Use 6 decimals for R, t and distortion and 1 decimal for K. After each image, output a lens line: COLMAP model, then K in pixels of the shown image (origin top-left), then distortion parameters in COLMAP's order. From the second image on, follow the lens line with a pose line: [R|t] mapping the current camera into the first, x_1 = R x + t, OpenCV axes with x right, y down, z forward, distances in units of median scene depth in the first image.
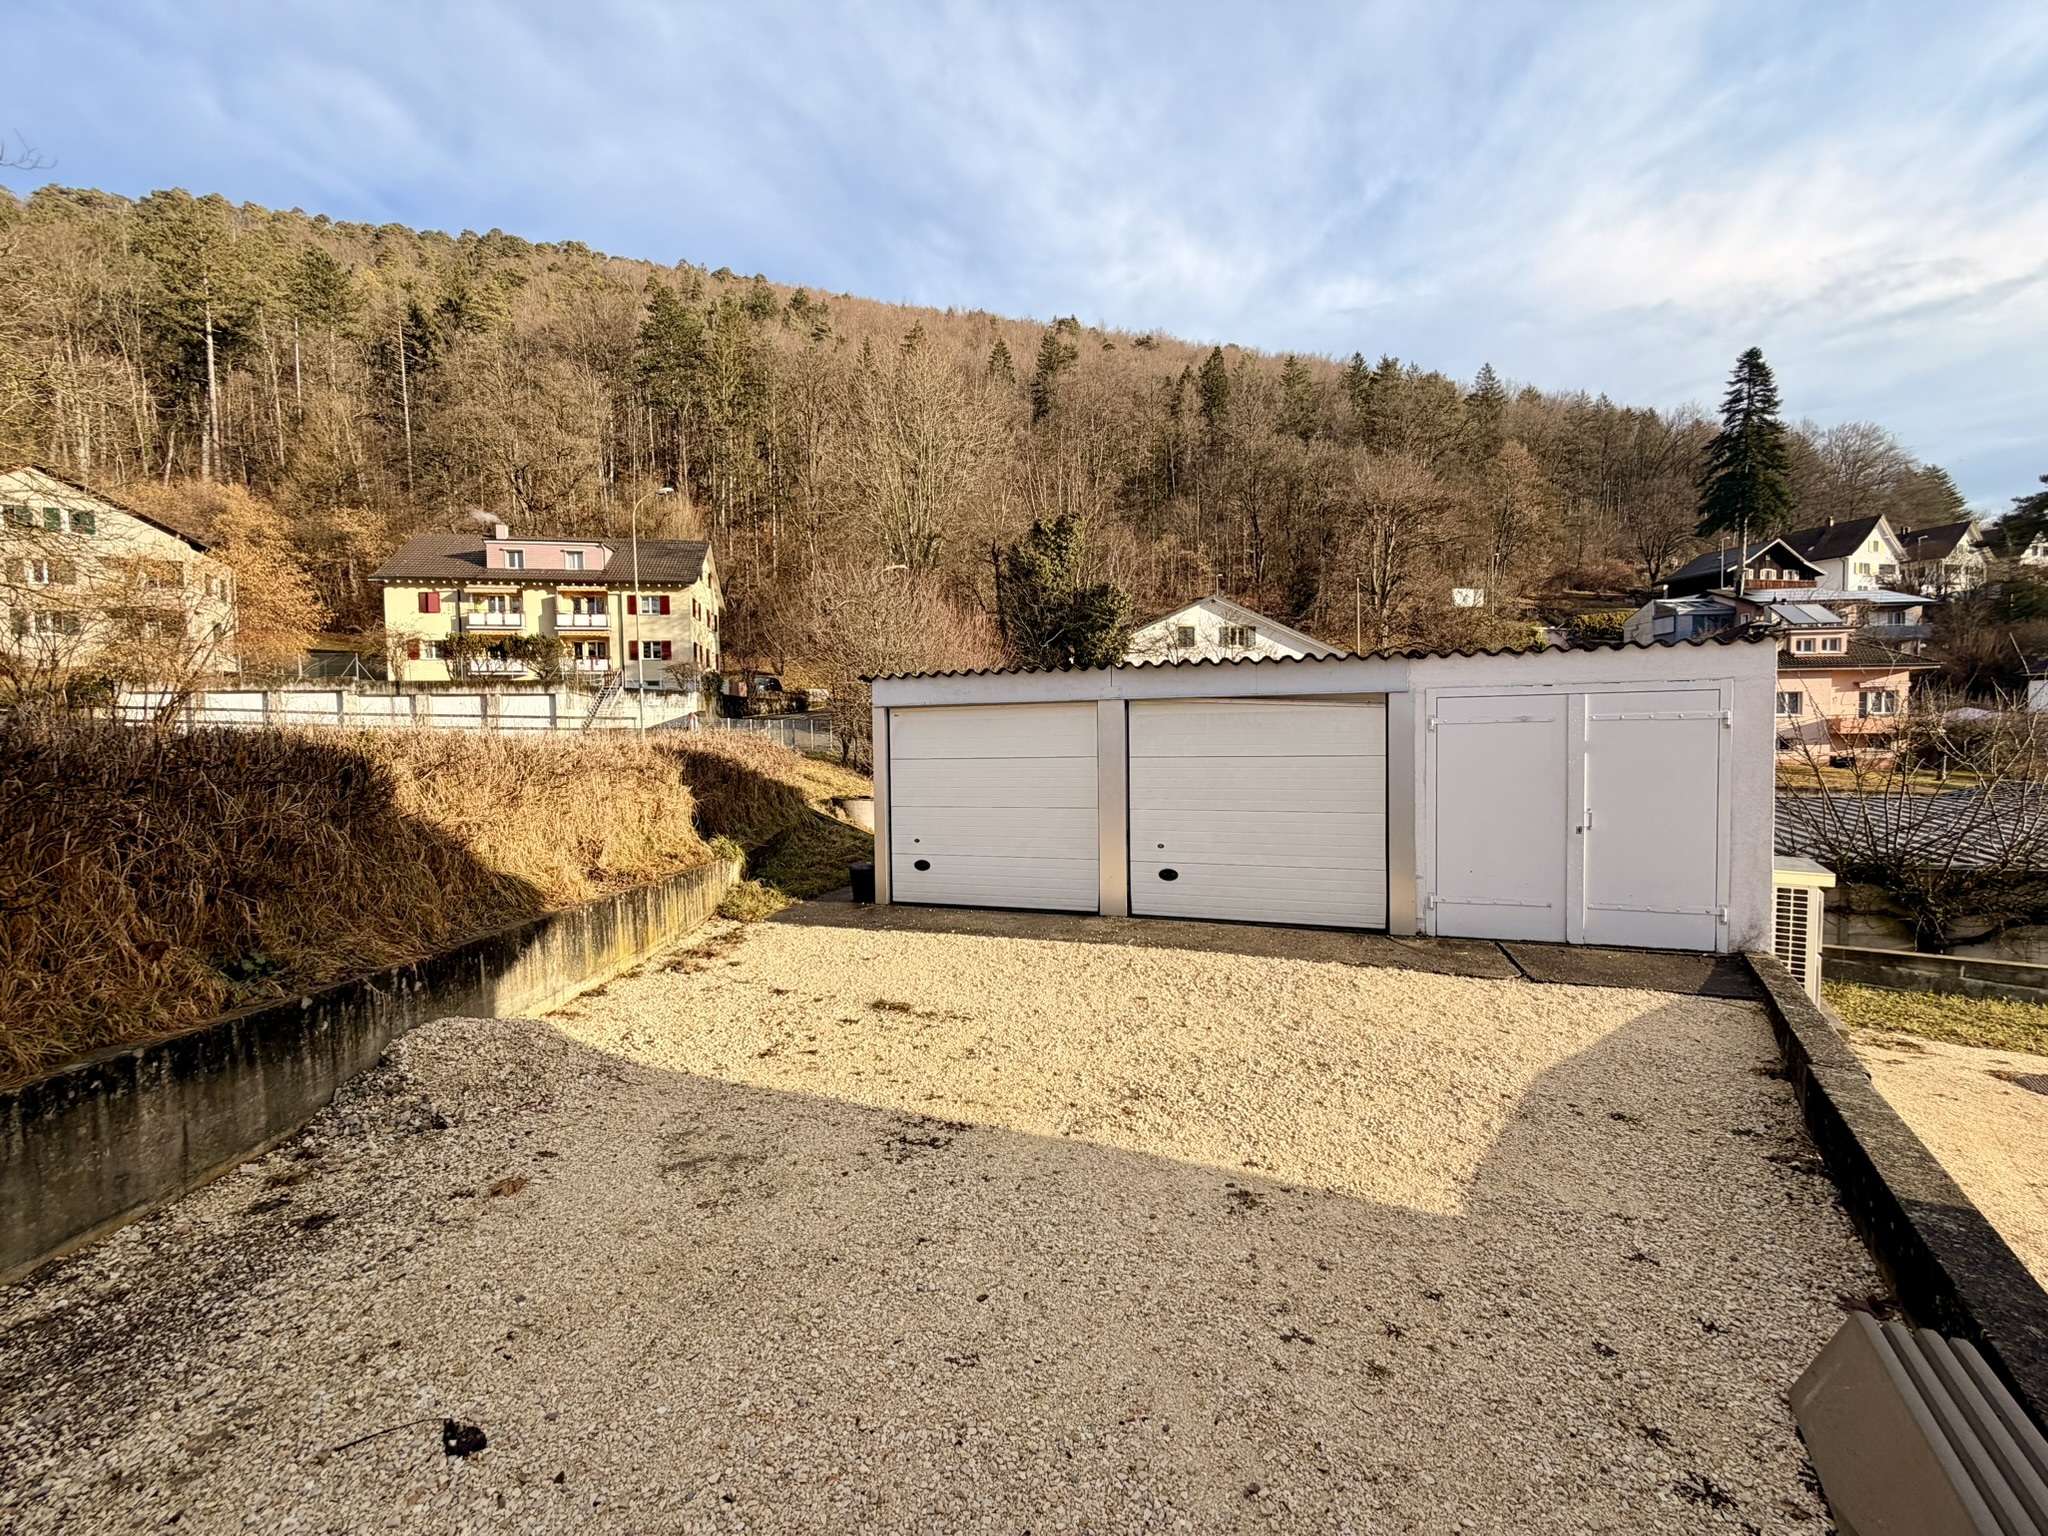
lens RADIAL K [[813.4, 0, 1016.0], [0, 813.4, 766.5], [0, 0, 1]] dist [0.000787, 0.000017]
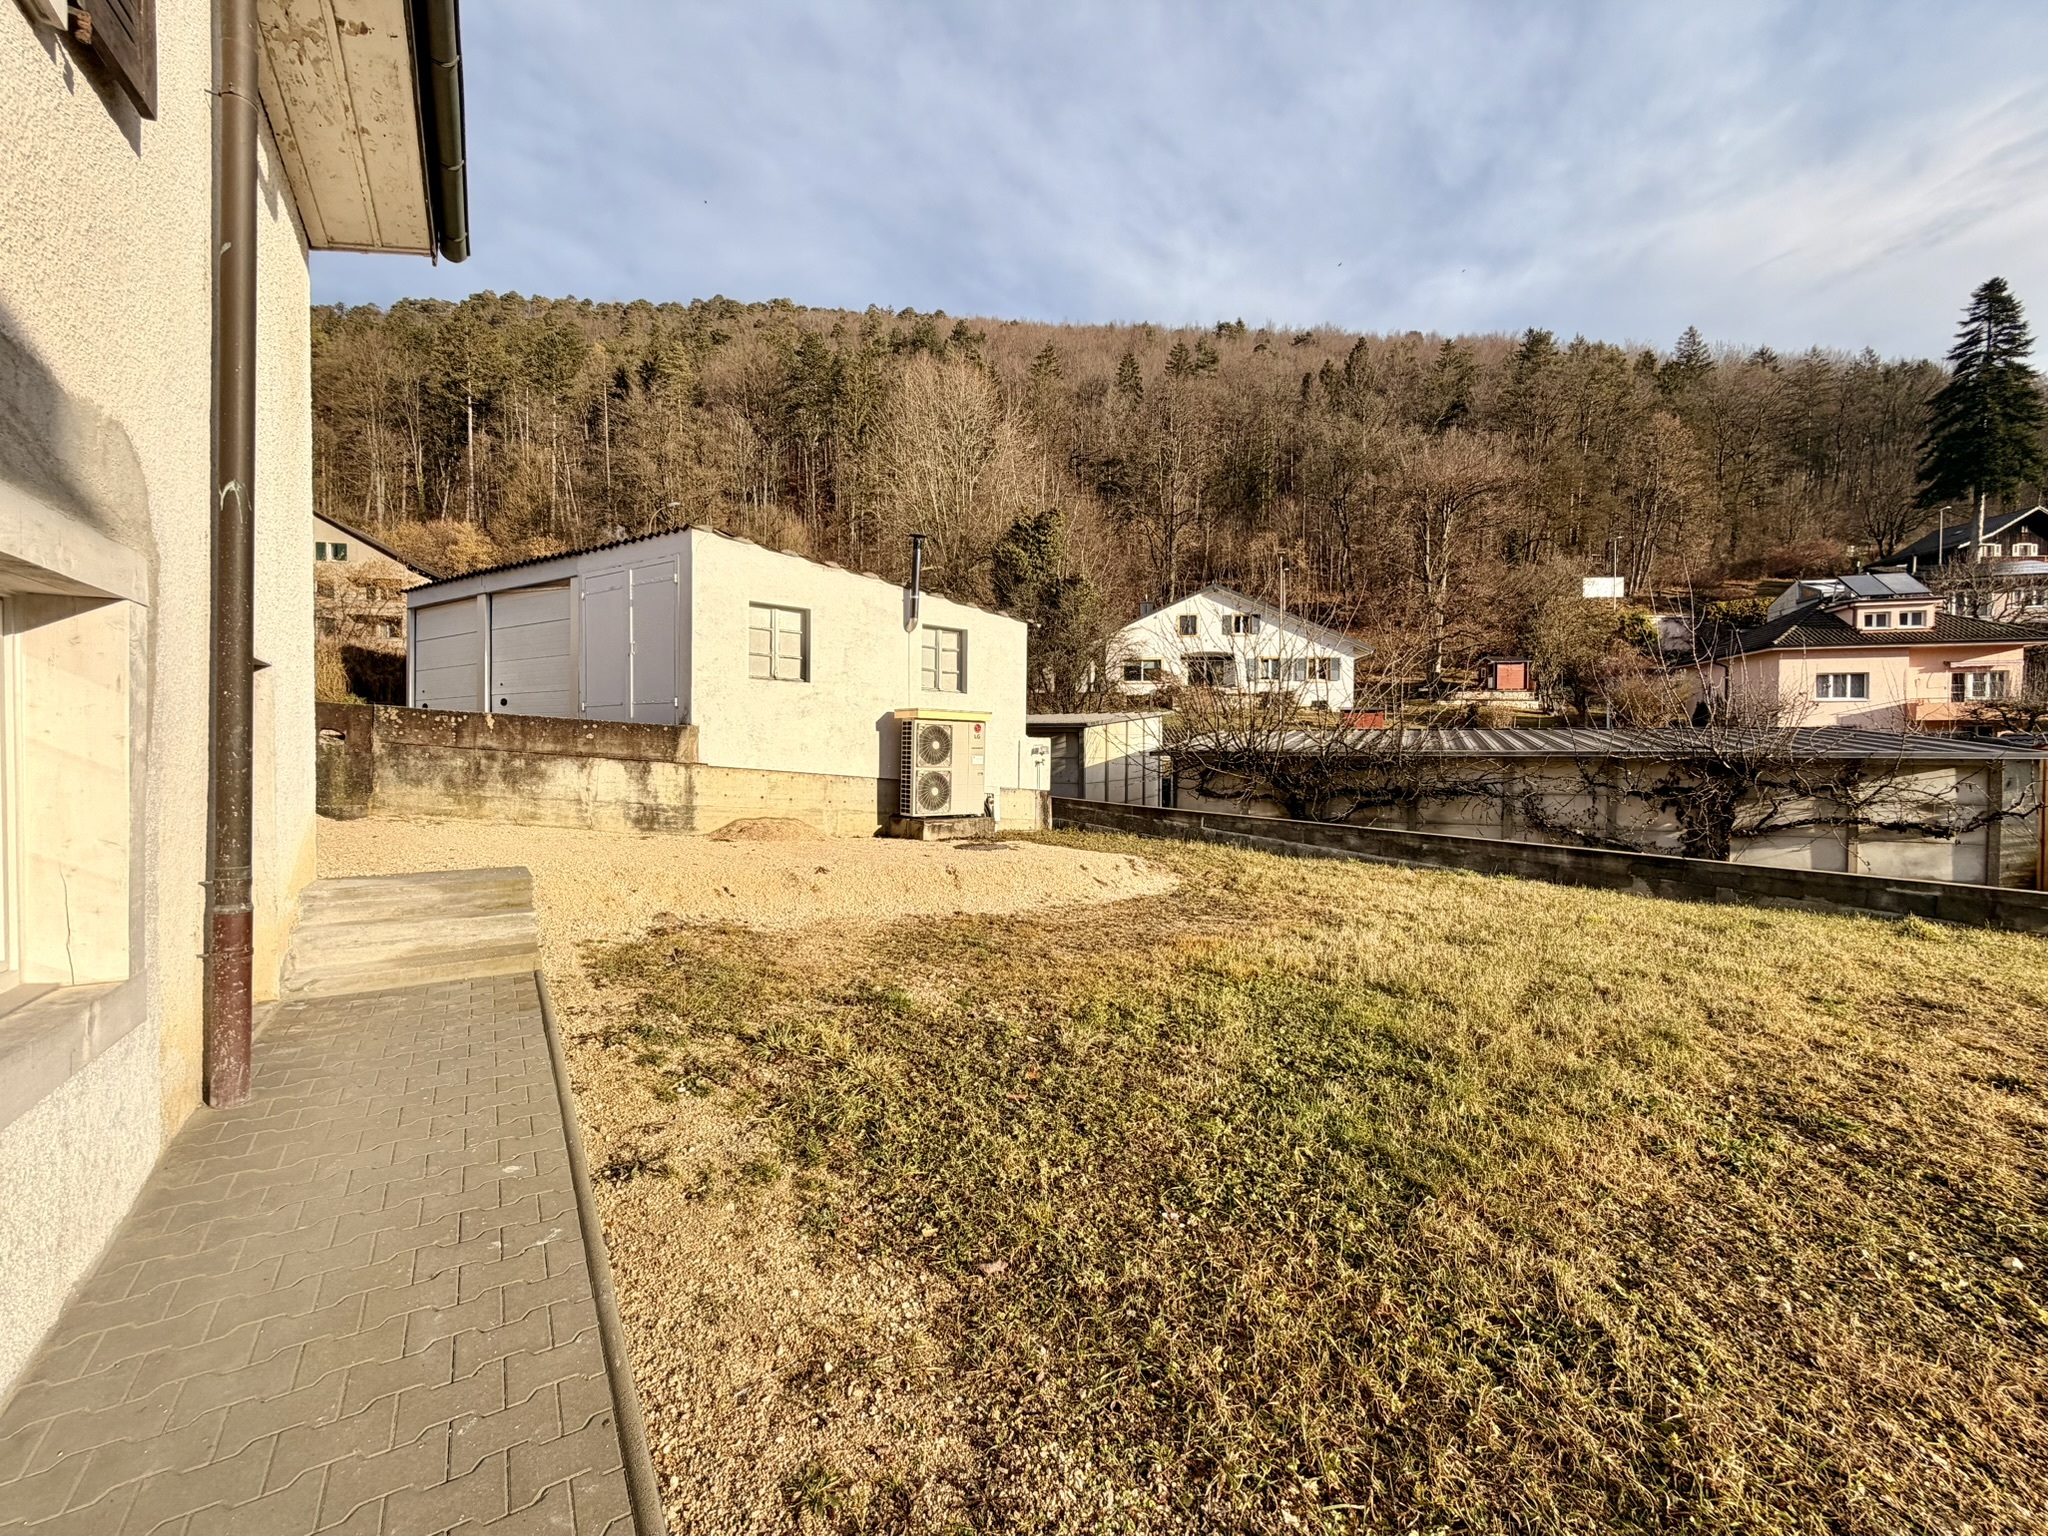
lens RADIAL K [[813.2, 0, 1014.6], [0, 813.2, 765.4], [0, 0, 1]] dist [0.001582, 0.000257]
pose [[0.973737, 0.023072, -0.226505, 0.128600], [-0.027022, 0.999532, -0.014354, 0.021290], [0.226068, 0.020097, 0.973904, -0.027323]]
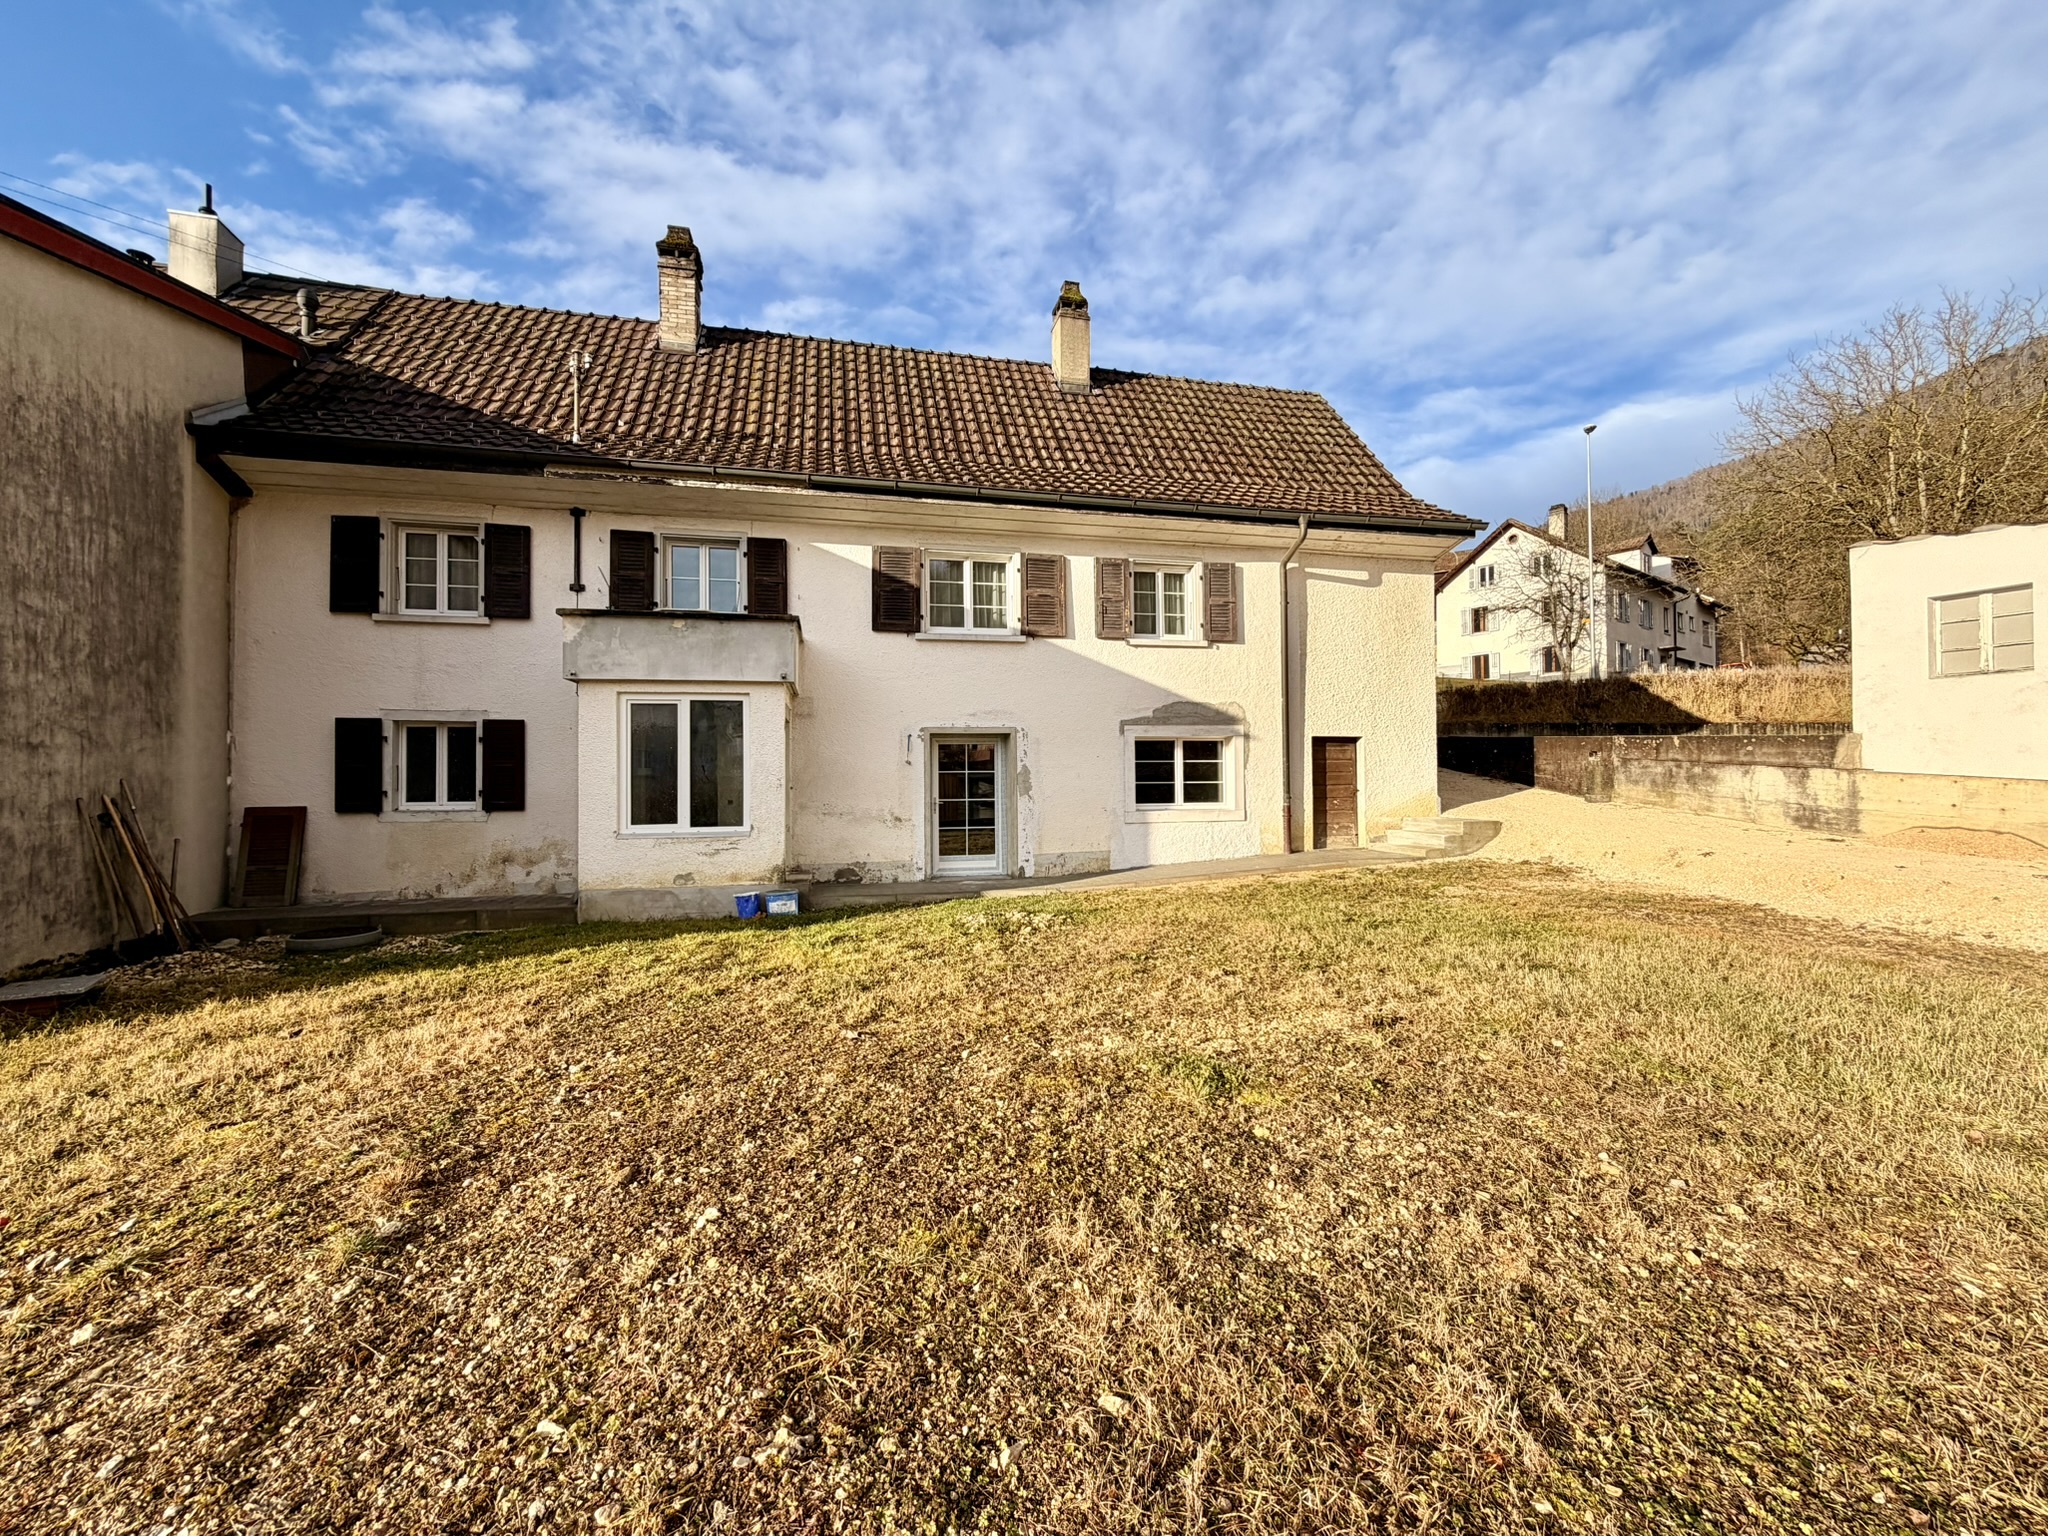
lens RADIAL K [[813.4, 0, 1016.0], [0, 813.4, 766.5], [0, 0, 1]] dist [0.000787, 0.000017]
pose [[-0.568476, 0.006394, -0.822675, 0.222541], [-0.015044, 0.999722, 0.018166, 0.019938], [0.822563, 0.022703, -0.568221, 0.036017]]
